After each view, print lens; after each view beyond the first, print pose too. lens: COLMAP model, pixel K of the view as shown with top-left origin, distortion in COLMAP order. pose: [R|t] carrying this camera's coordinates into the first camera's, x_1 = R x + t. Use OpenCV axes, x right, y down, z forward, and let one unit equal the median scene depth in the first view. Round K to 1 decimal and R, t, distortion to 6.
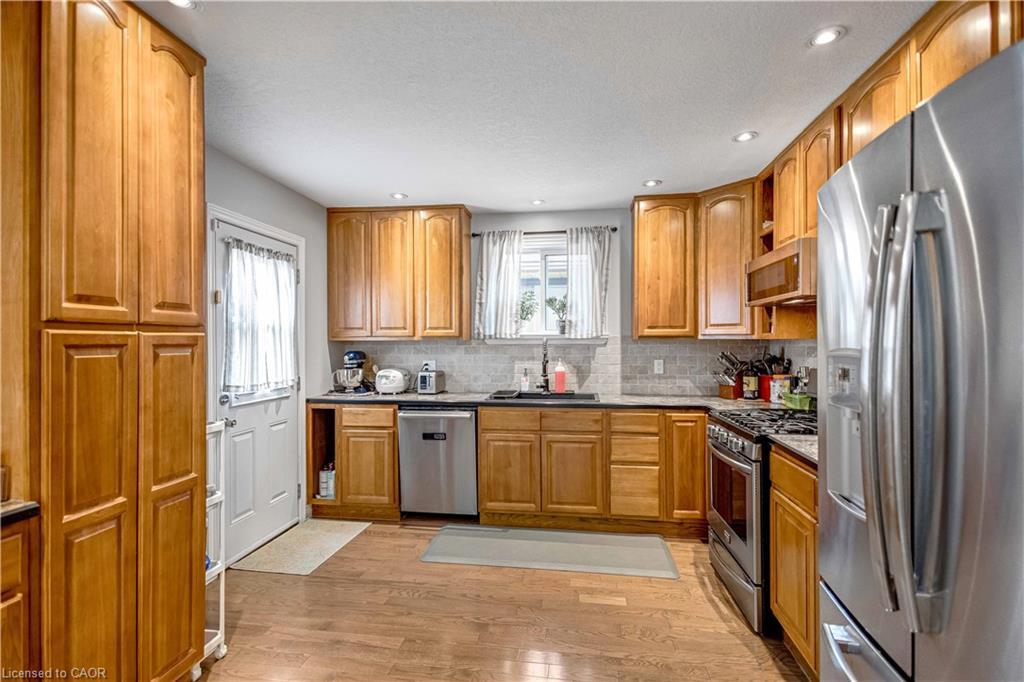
lens RADIAL K [[482.9, 0, 505.1], [0, 482.9, 343.3], [0, 0, 1]] dist [0.005787, 0.000181]
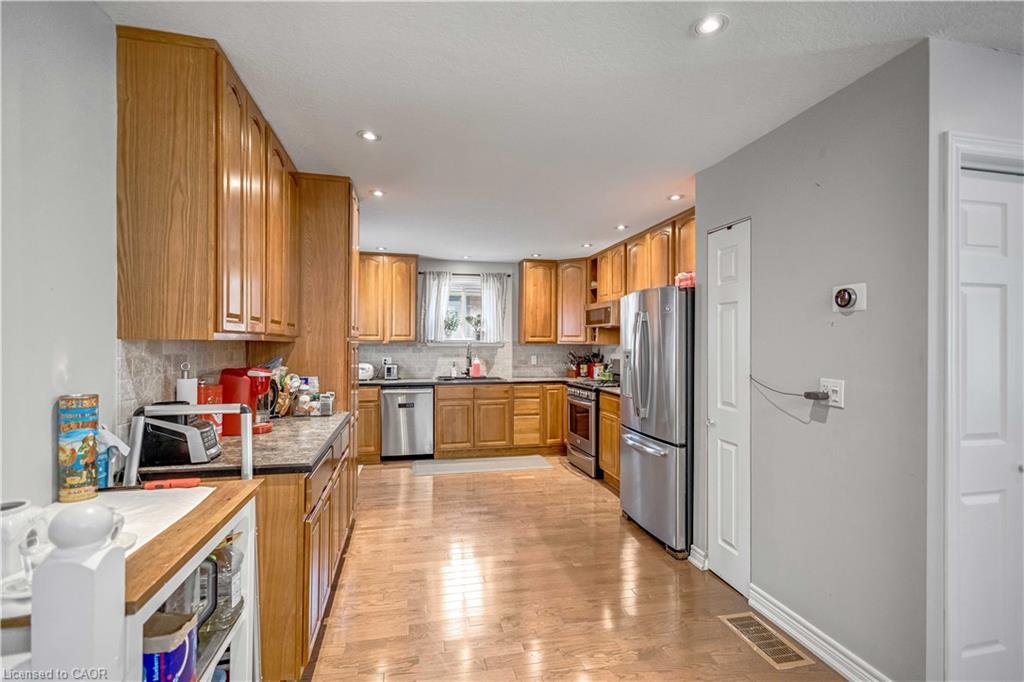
lens RADIAL K [[482.9, 0, 516.9], [0, 482.9, 341.8], [0, 0, 1]] dist [0.005787, 0.000181]
pose [[0.926494, 0.006196, 0.376257, -0.393143], [-0.005490, 0.999981, -0.002947, -0.009627], [-0.376268, 0.000665, 0.926510, -0.562400]]
